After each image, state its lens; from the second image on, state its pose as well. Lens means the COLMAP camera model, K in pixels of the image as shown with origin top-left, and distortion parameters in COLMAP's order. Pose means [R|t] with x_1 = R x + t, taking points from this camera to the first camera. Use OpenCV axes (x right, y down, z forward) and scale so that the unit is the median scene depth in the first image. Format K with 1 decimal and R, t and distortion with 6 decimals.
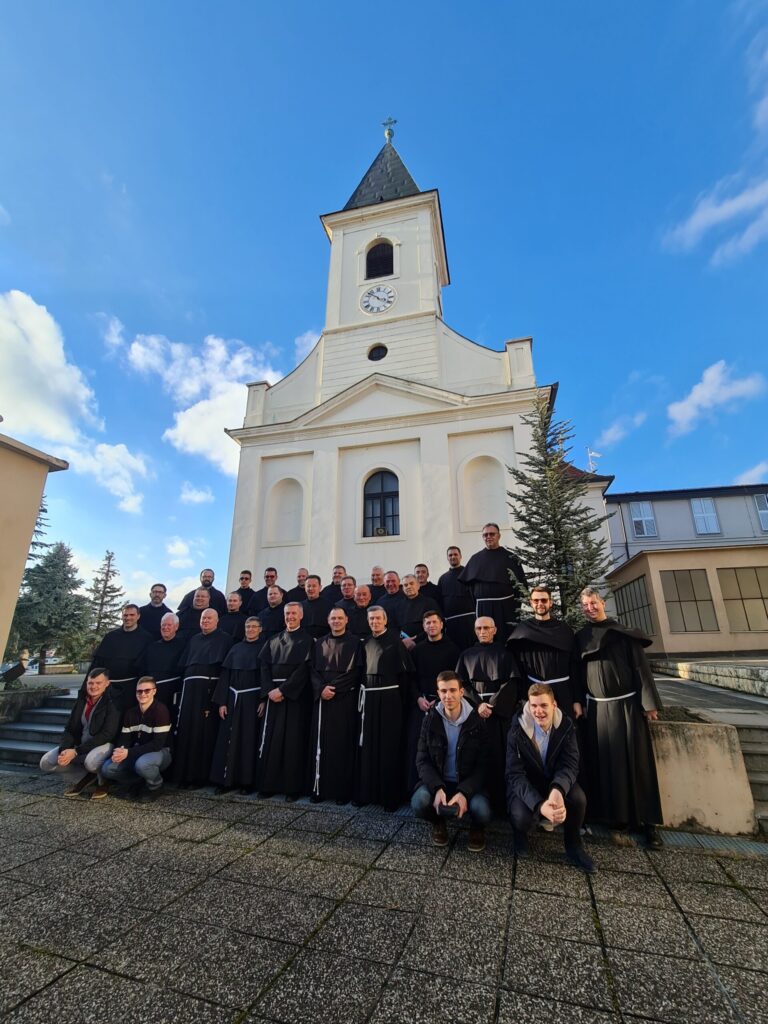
lens RADIAL K [[414.8, 0, 384.0], [0, 414.8, 512.0], [0, 0, 1]] dist [-0.013881, 0.000009]
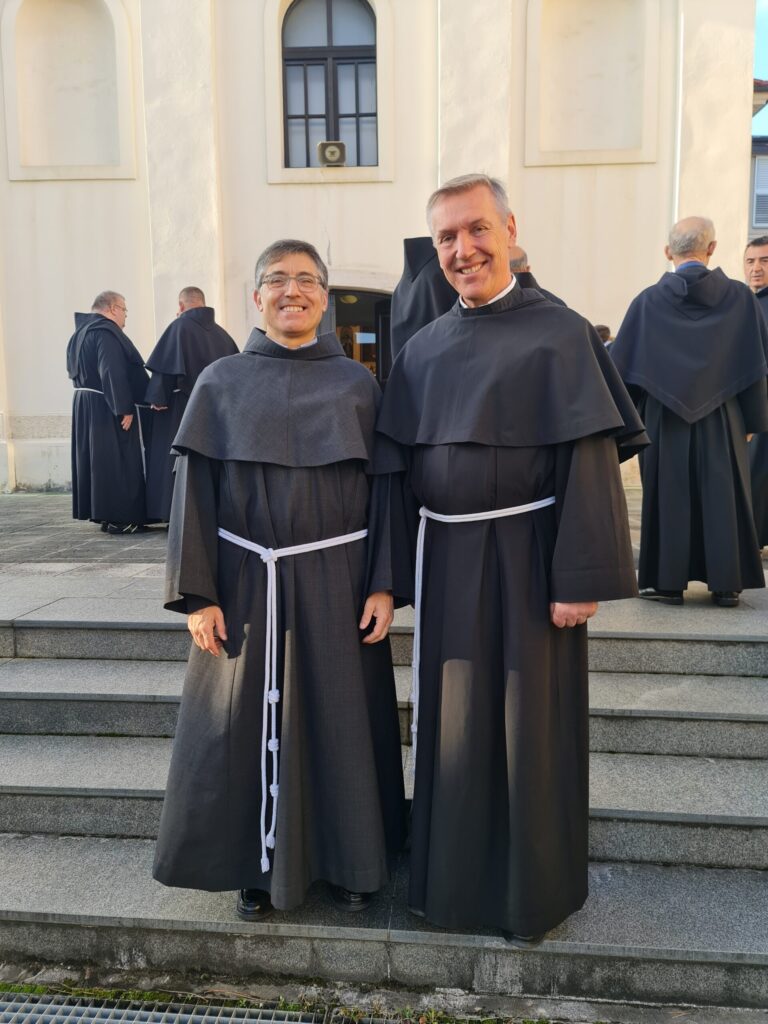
lens RADIAL K [[763.6, 0, 384.0], [0, 763.6, 512.0], [0, 0, 1]] dist [0.118811, -0.133656]
pose [[0.983375, -0.009828, 0.181322, -0.094907], [-0.064022, 0.915650, 0.396845, 0.060057], [-0.169928, -0.401856, 0.899798, 0.154277]]
